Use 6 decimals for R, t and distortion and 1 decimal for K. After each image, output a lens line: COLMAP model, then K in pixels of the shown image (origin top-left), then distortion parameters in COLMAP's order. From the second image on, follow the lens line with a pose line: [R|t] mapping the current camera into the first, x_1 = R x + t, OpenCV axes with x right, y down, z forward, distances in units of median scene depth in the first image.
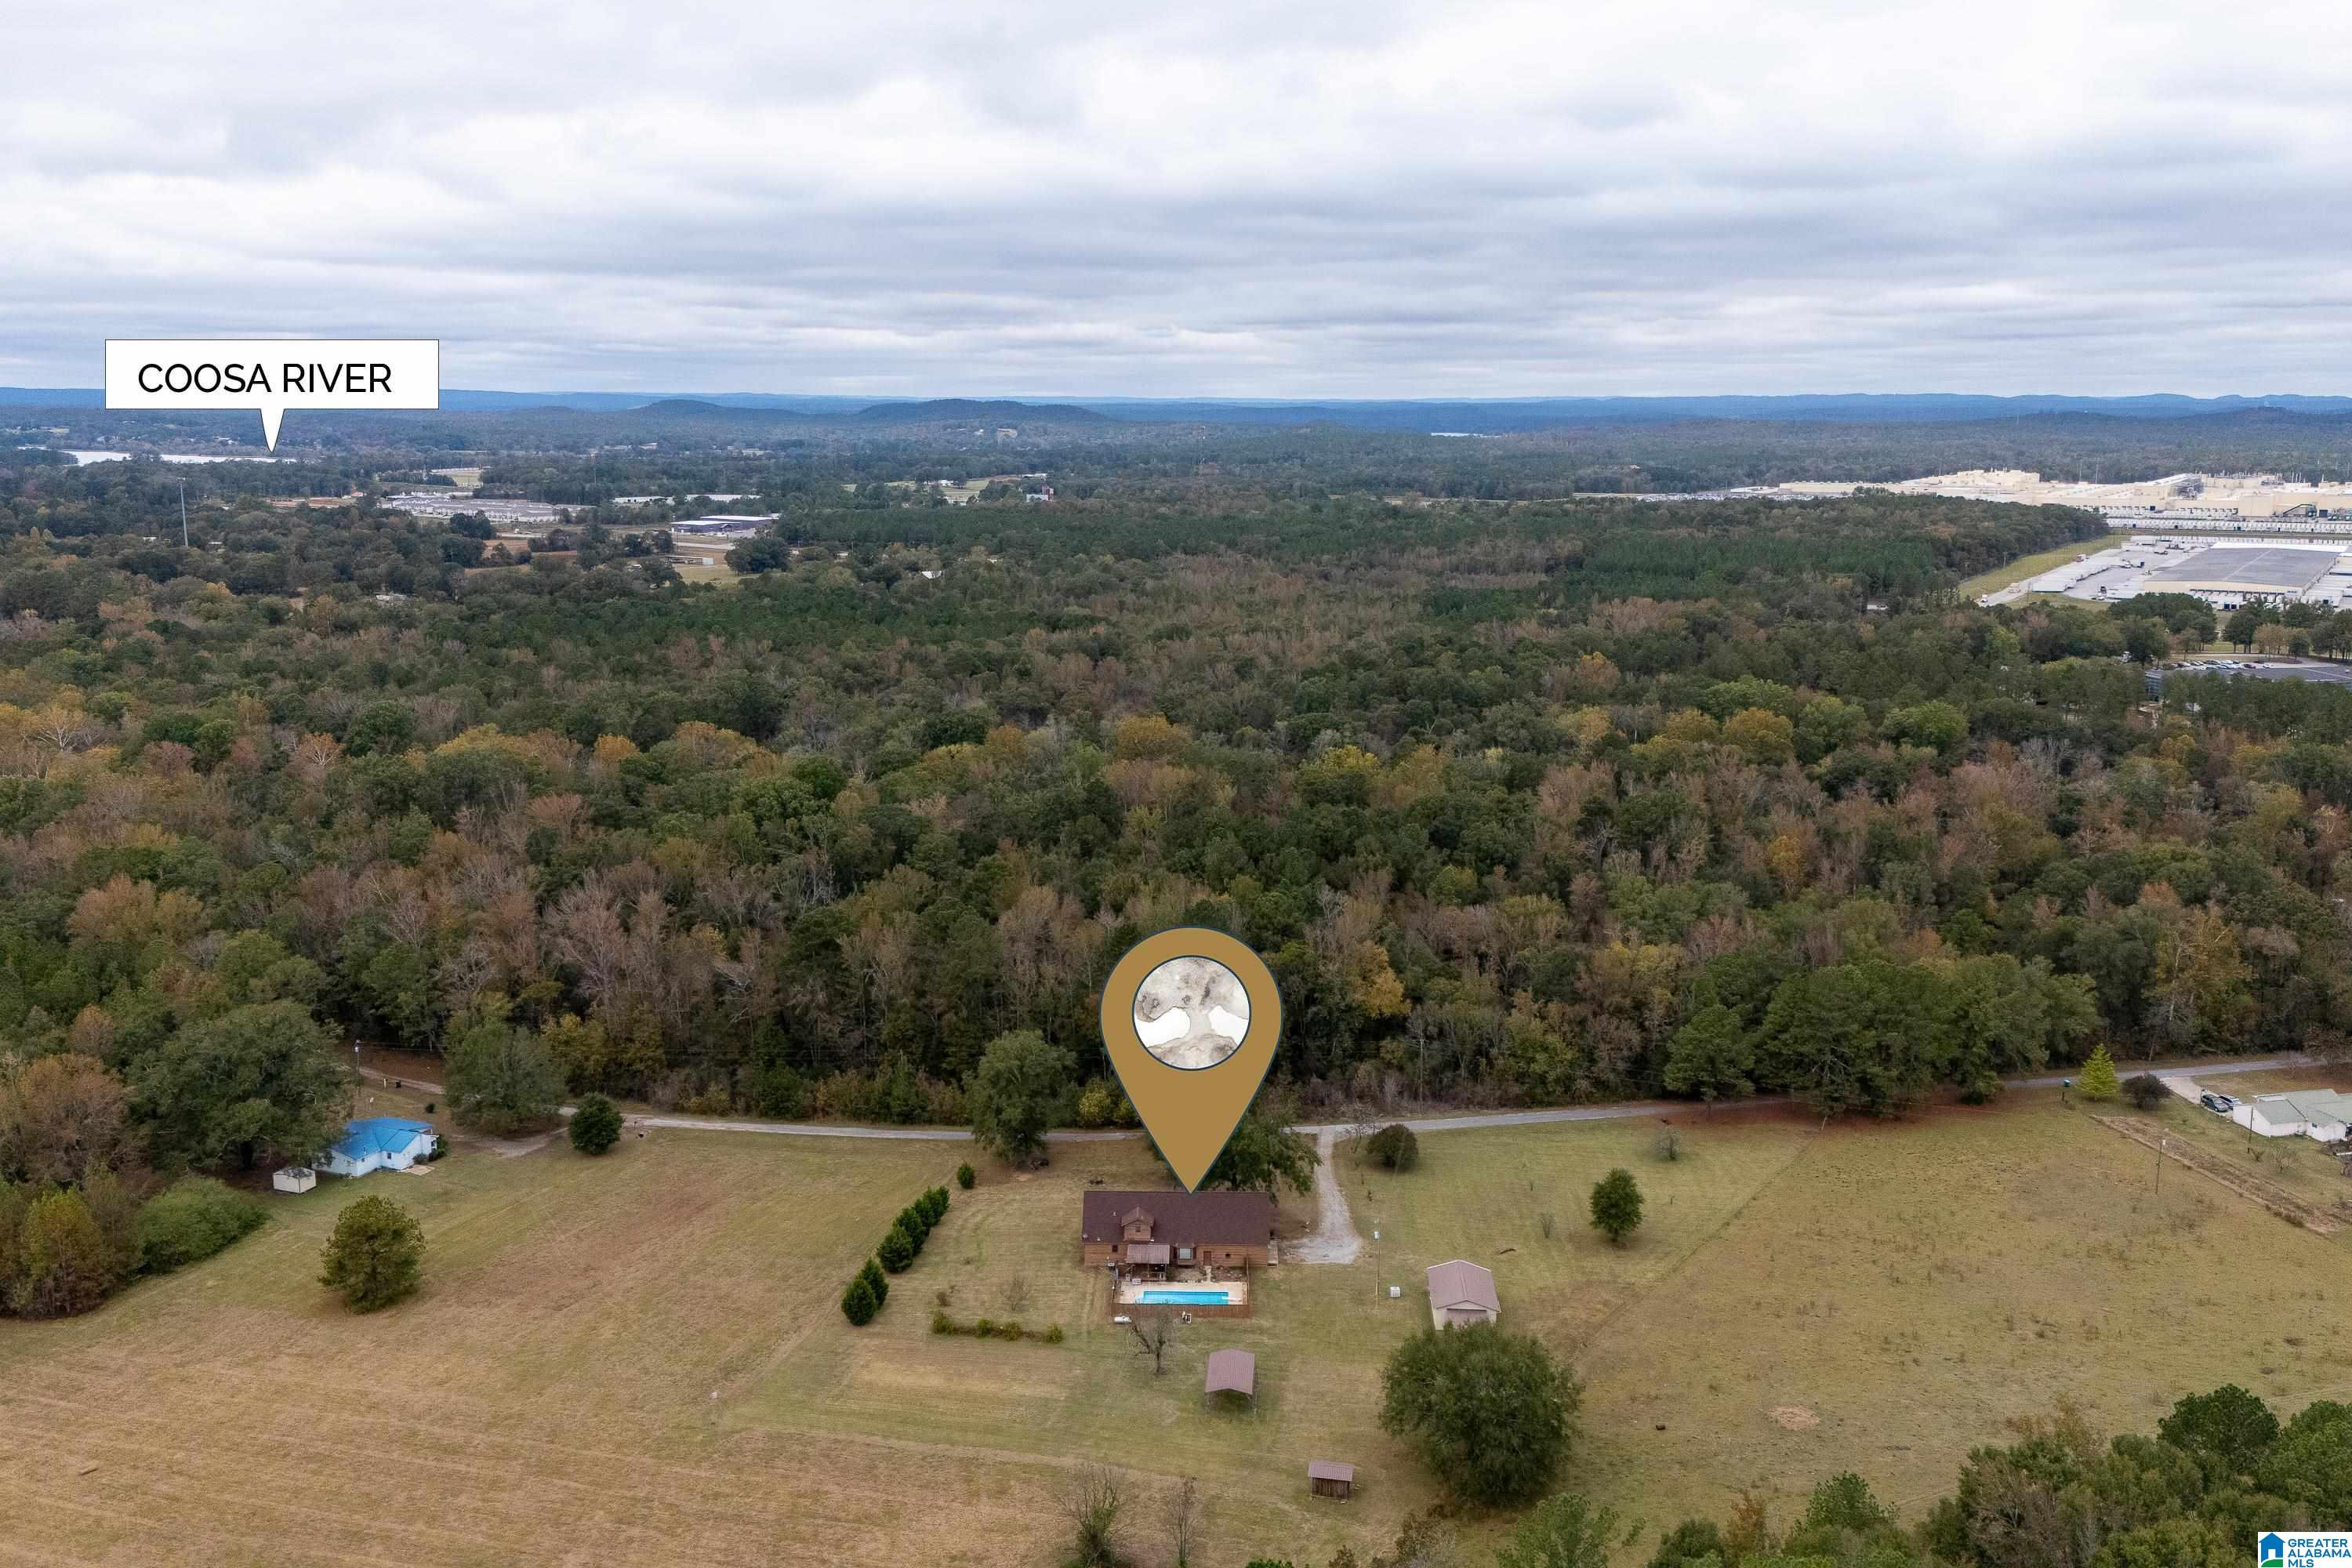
lens RADIAL K [[2028.9, 0, 1176.0], [0, 2028.9, 784.0], [0, 0, 1]] dist [0.107305, -0.140960]
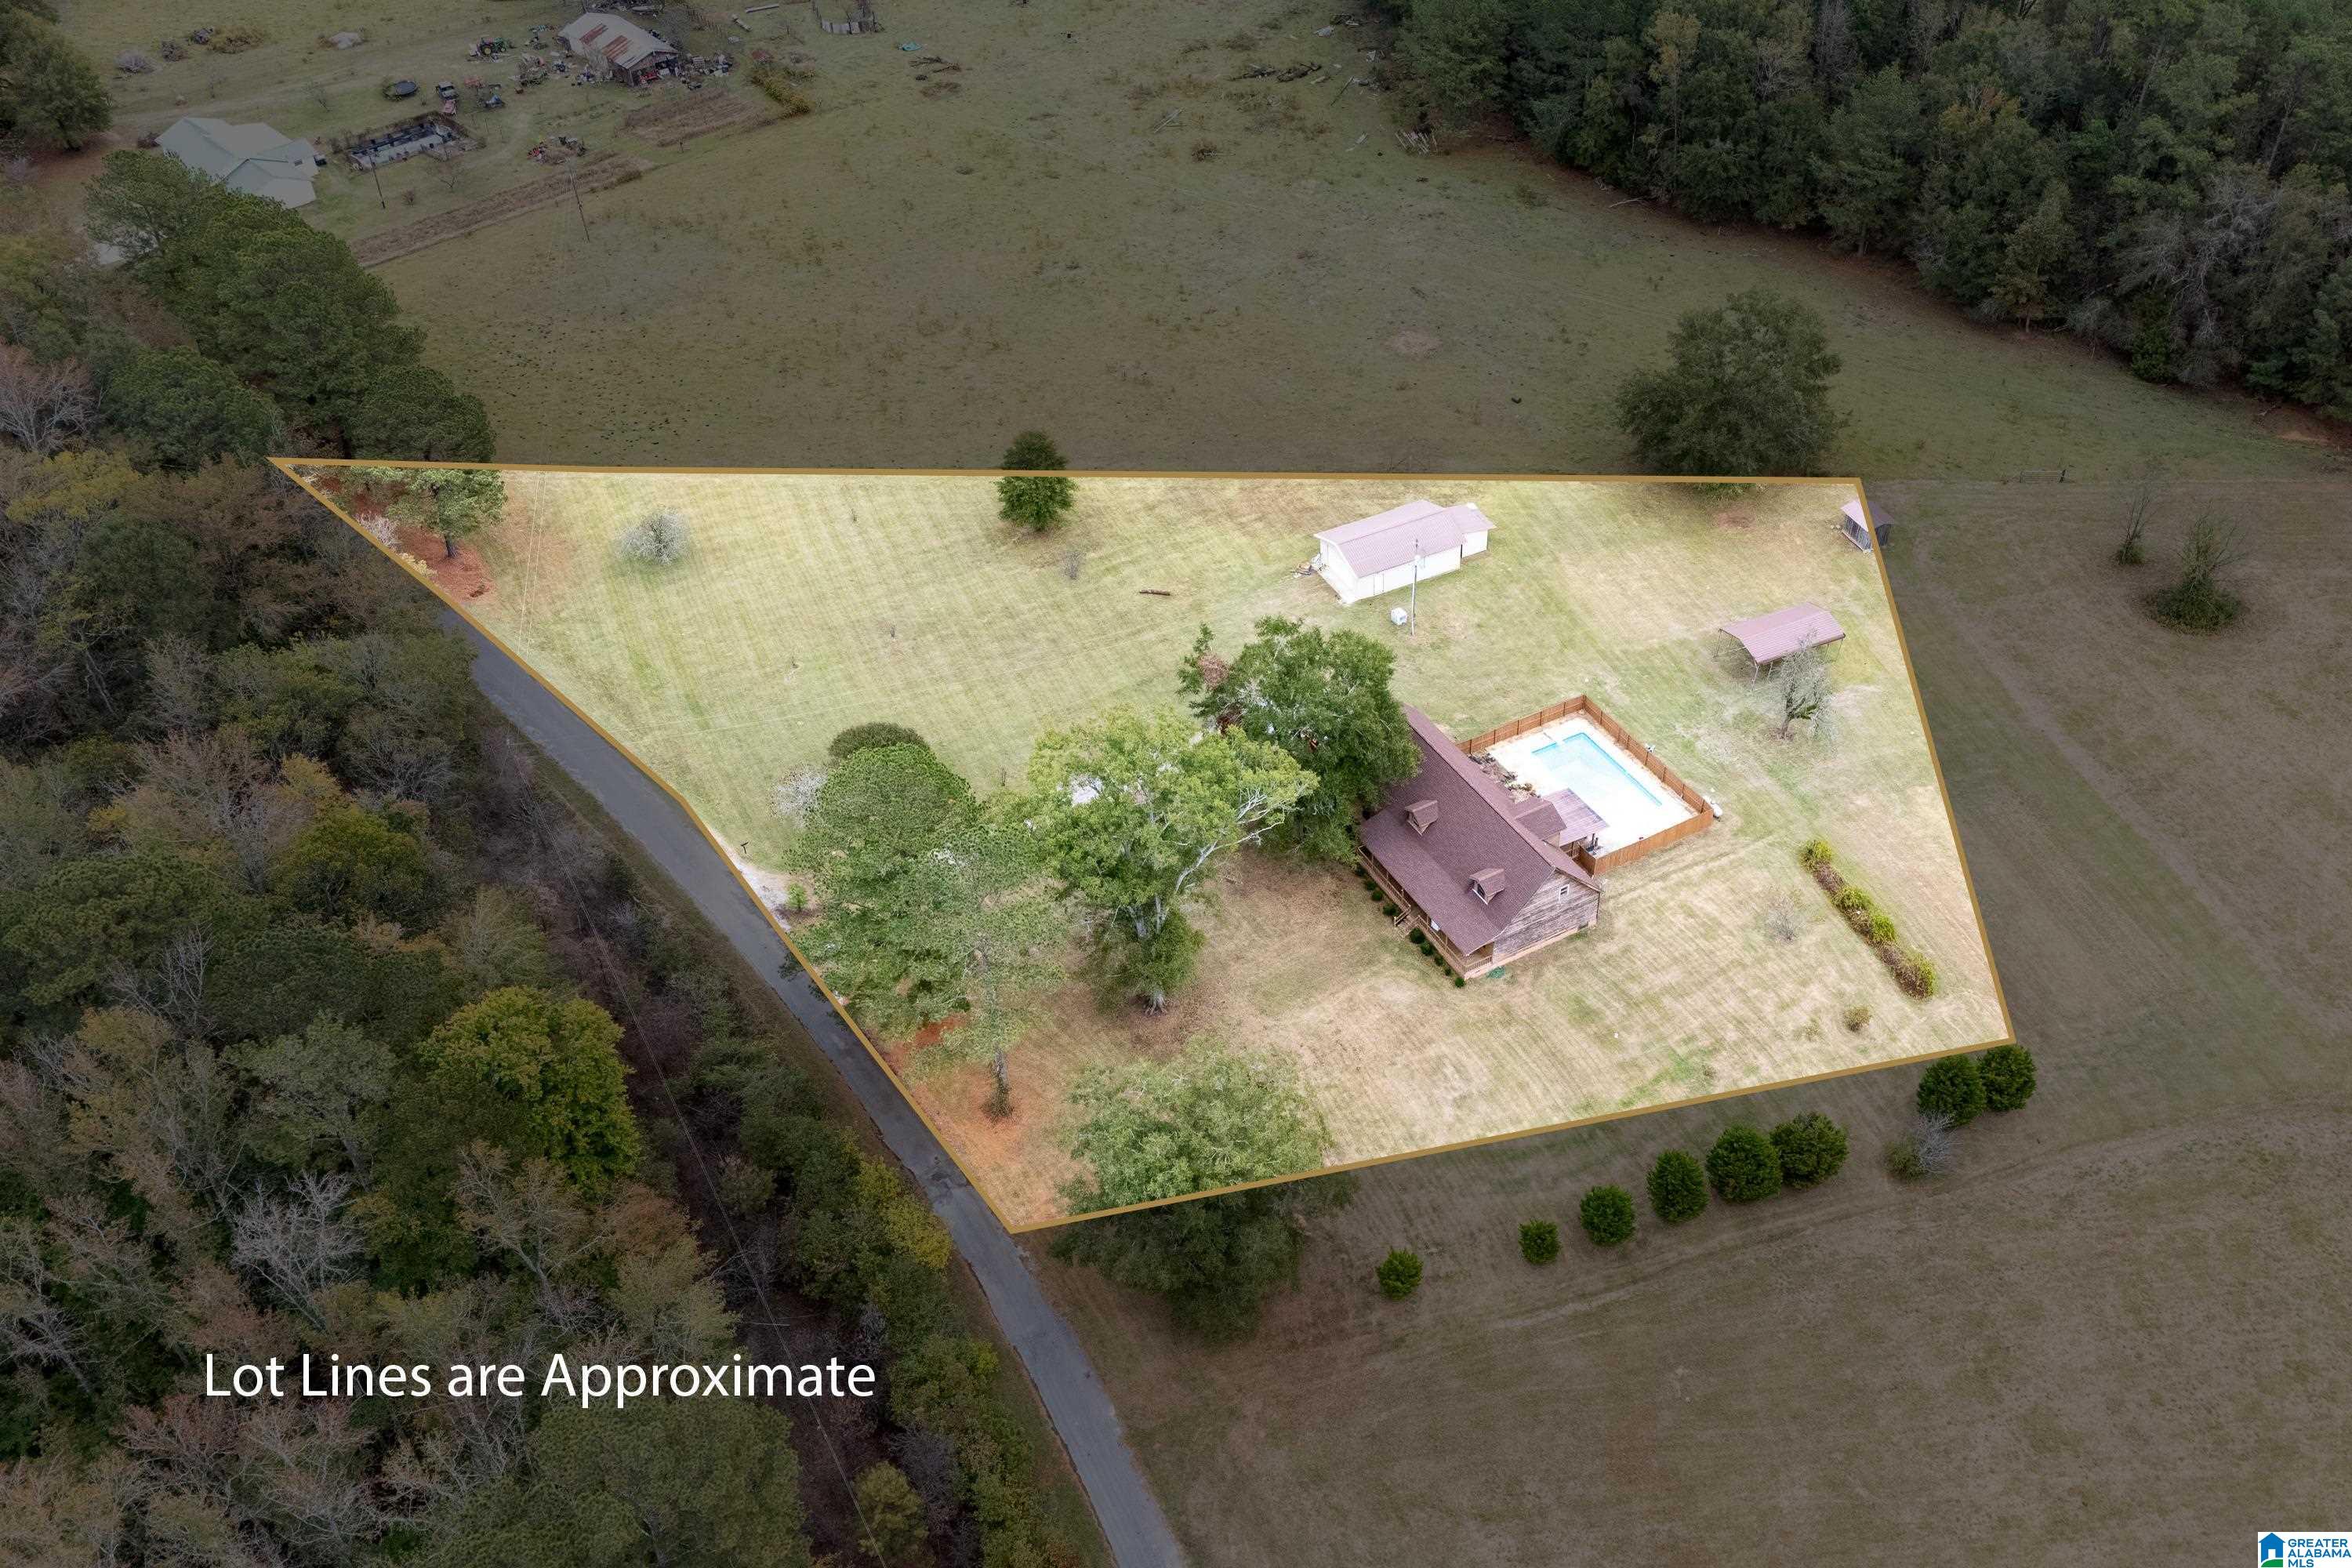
lens RADIAL K [[2027.7, 0, 1278.3], [0, 2027.7, 795.5], [0, 0, 1]] dist [0.096112, -0.131545]
pose [[-0.519254, -0.564779, 0.641405, -0.284820], [0.164363, 0.670508, 0.723467, -0.179897], [-0.838666, 0.481086, -0.255335, 0.989334]]
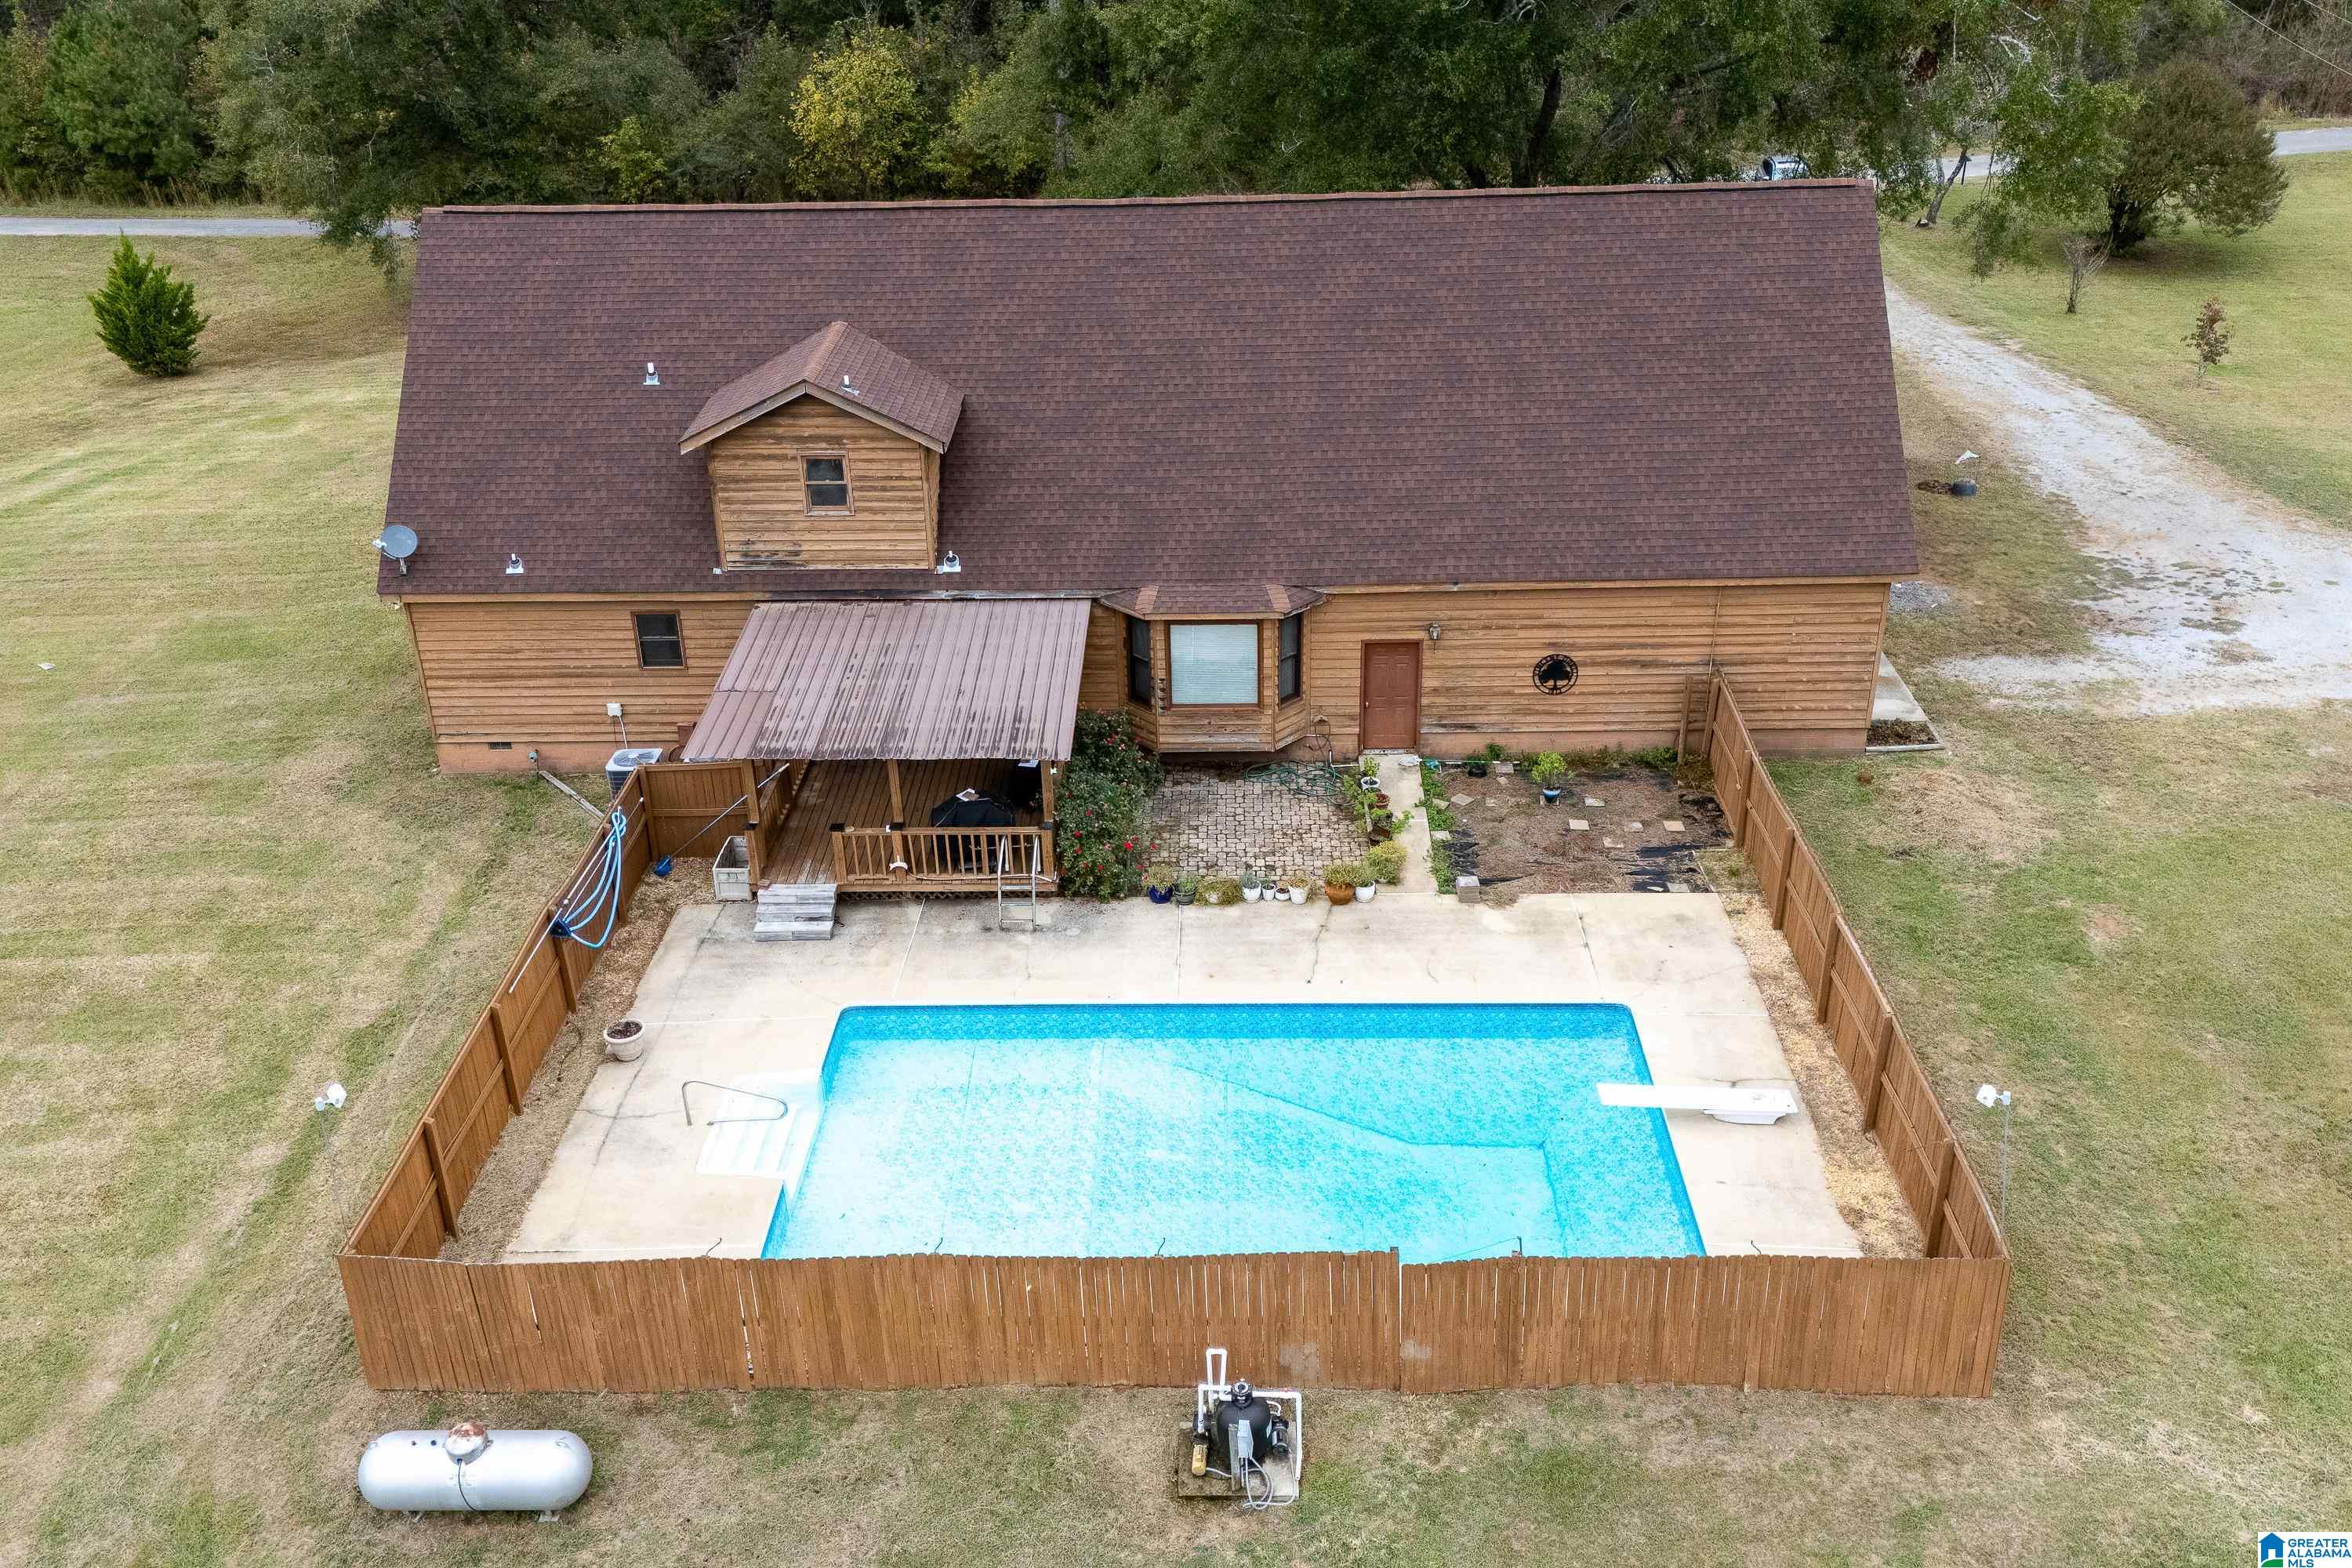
lens RADIAL K [[2028.9, 0, 1176.0], [0, 2028.9, 784.0], [0, 0, 1]] dist [0.107305, -0.140960]
pose [[0.999689, -0.019300, -0.015823, 0.003213], [0.023022, 0.957930, 0.286078, 0.164682], [0.009636, -0.286354, 0.958076, 0.718255]]
